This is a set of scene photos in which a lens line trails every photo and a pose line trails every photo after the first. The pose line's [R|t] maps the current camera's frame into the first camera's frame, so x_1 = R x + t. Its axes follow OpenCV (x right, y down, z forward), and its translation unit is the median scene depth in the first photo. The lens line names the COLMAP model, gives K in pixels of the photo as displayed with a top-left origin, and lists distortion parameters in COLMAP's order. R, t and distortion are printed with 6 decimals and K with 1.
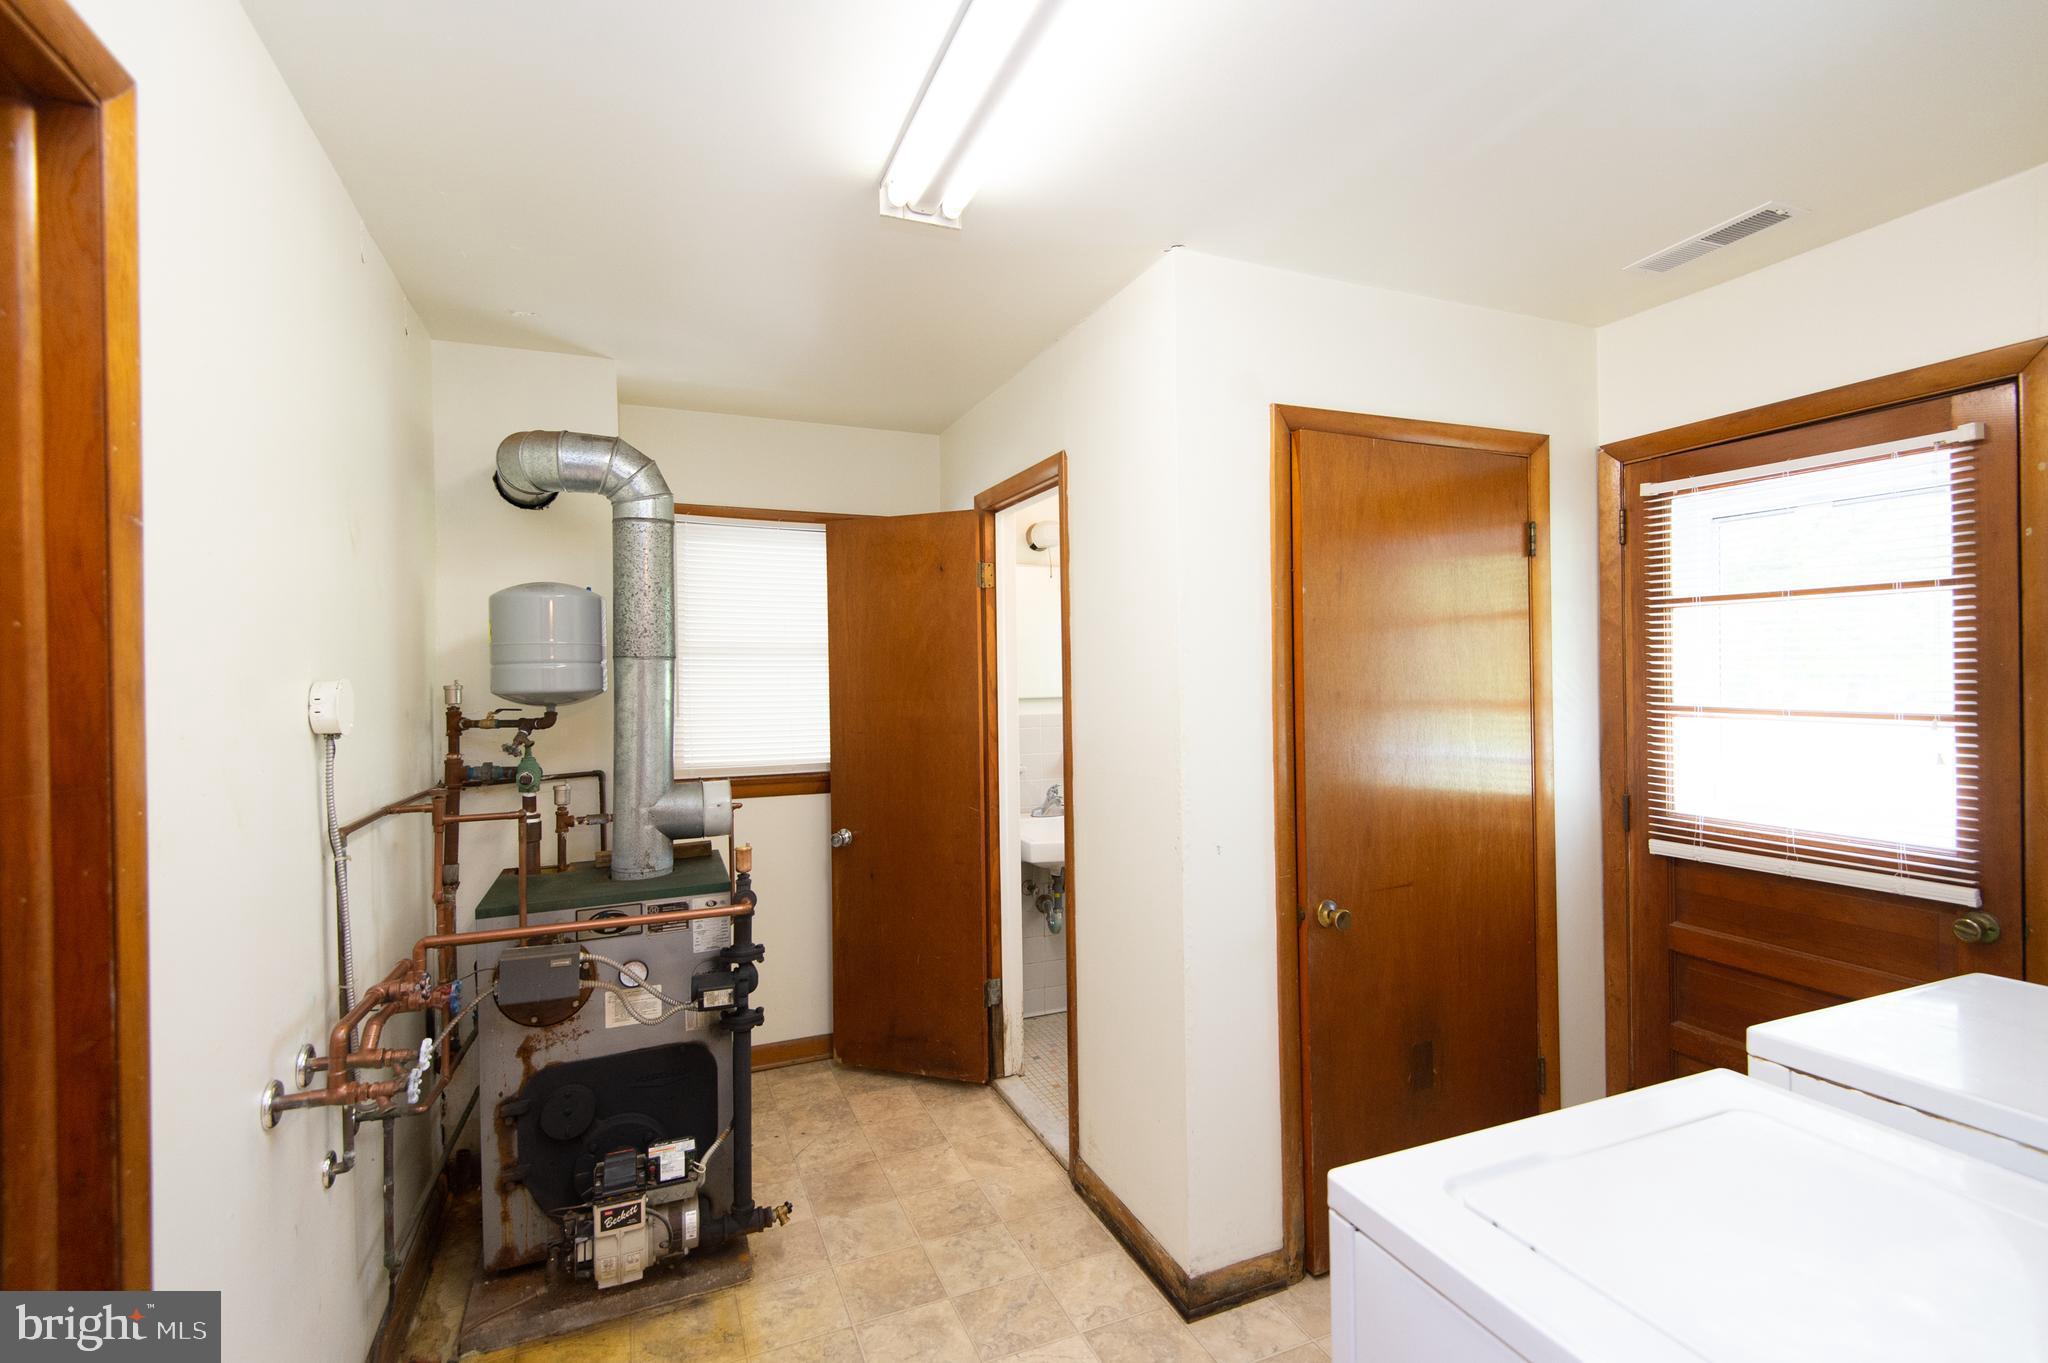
lens RADIAL K [[925.8, 0, 1023.9], [0, 925.8, 676.8], [0, 0, 1]] dist [0.033768, -0.014544]
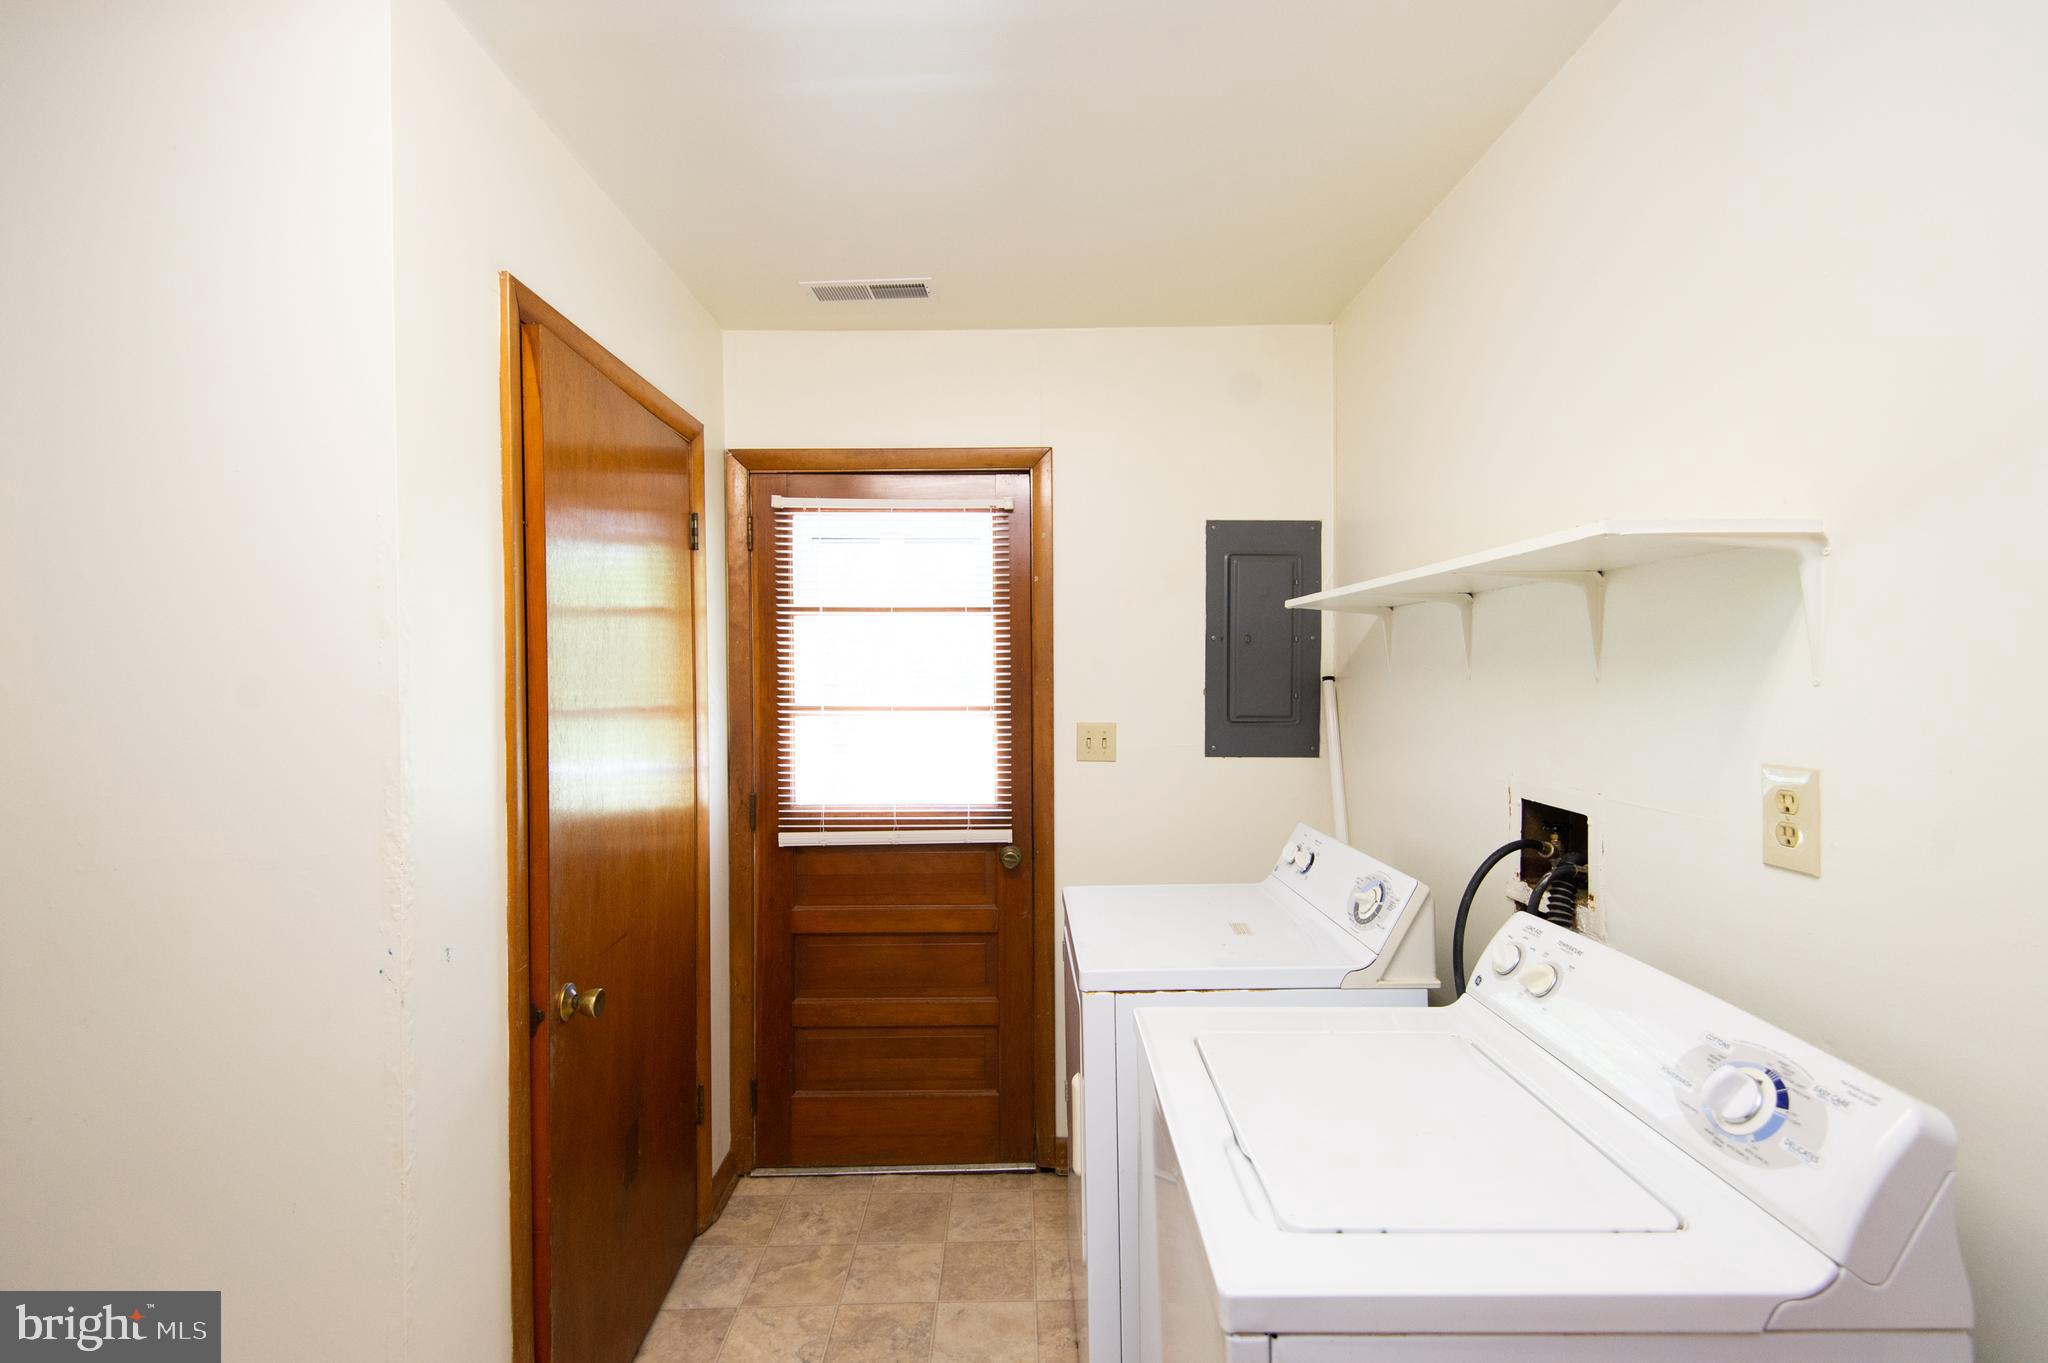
lens RADIAL K [[925.8, 0, 1024.2], [0, 925.8, 681.3], [0, 0, 1]] dist [0.033768, -0.014544]
pose [[0.385813, 0.000930, 0.922576, -0.197600], [0.004417, 0.999986, -0.002855, 0.006934], [-0.922566, 0.005176, 0.385804, 0.355058]]
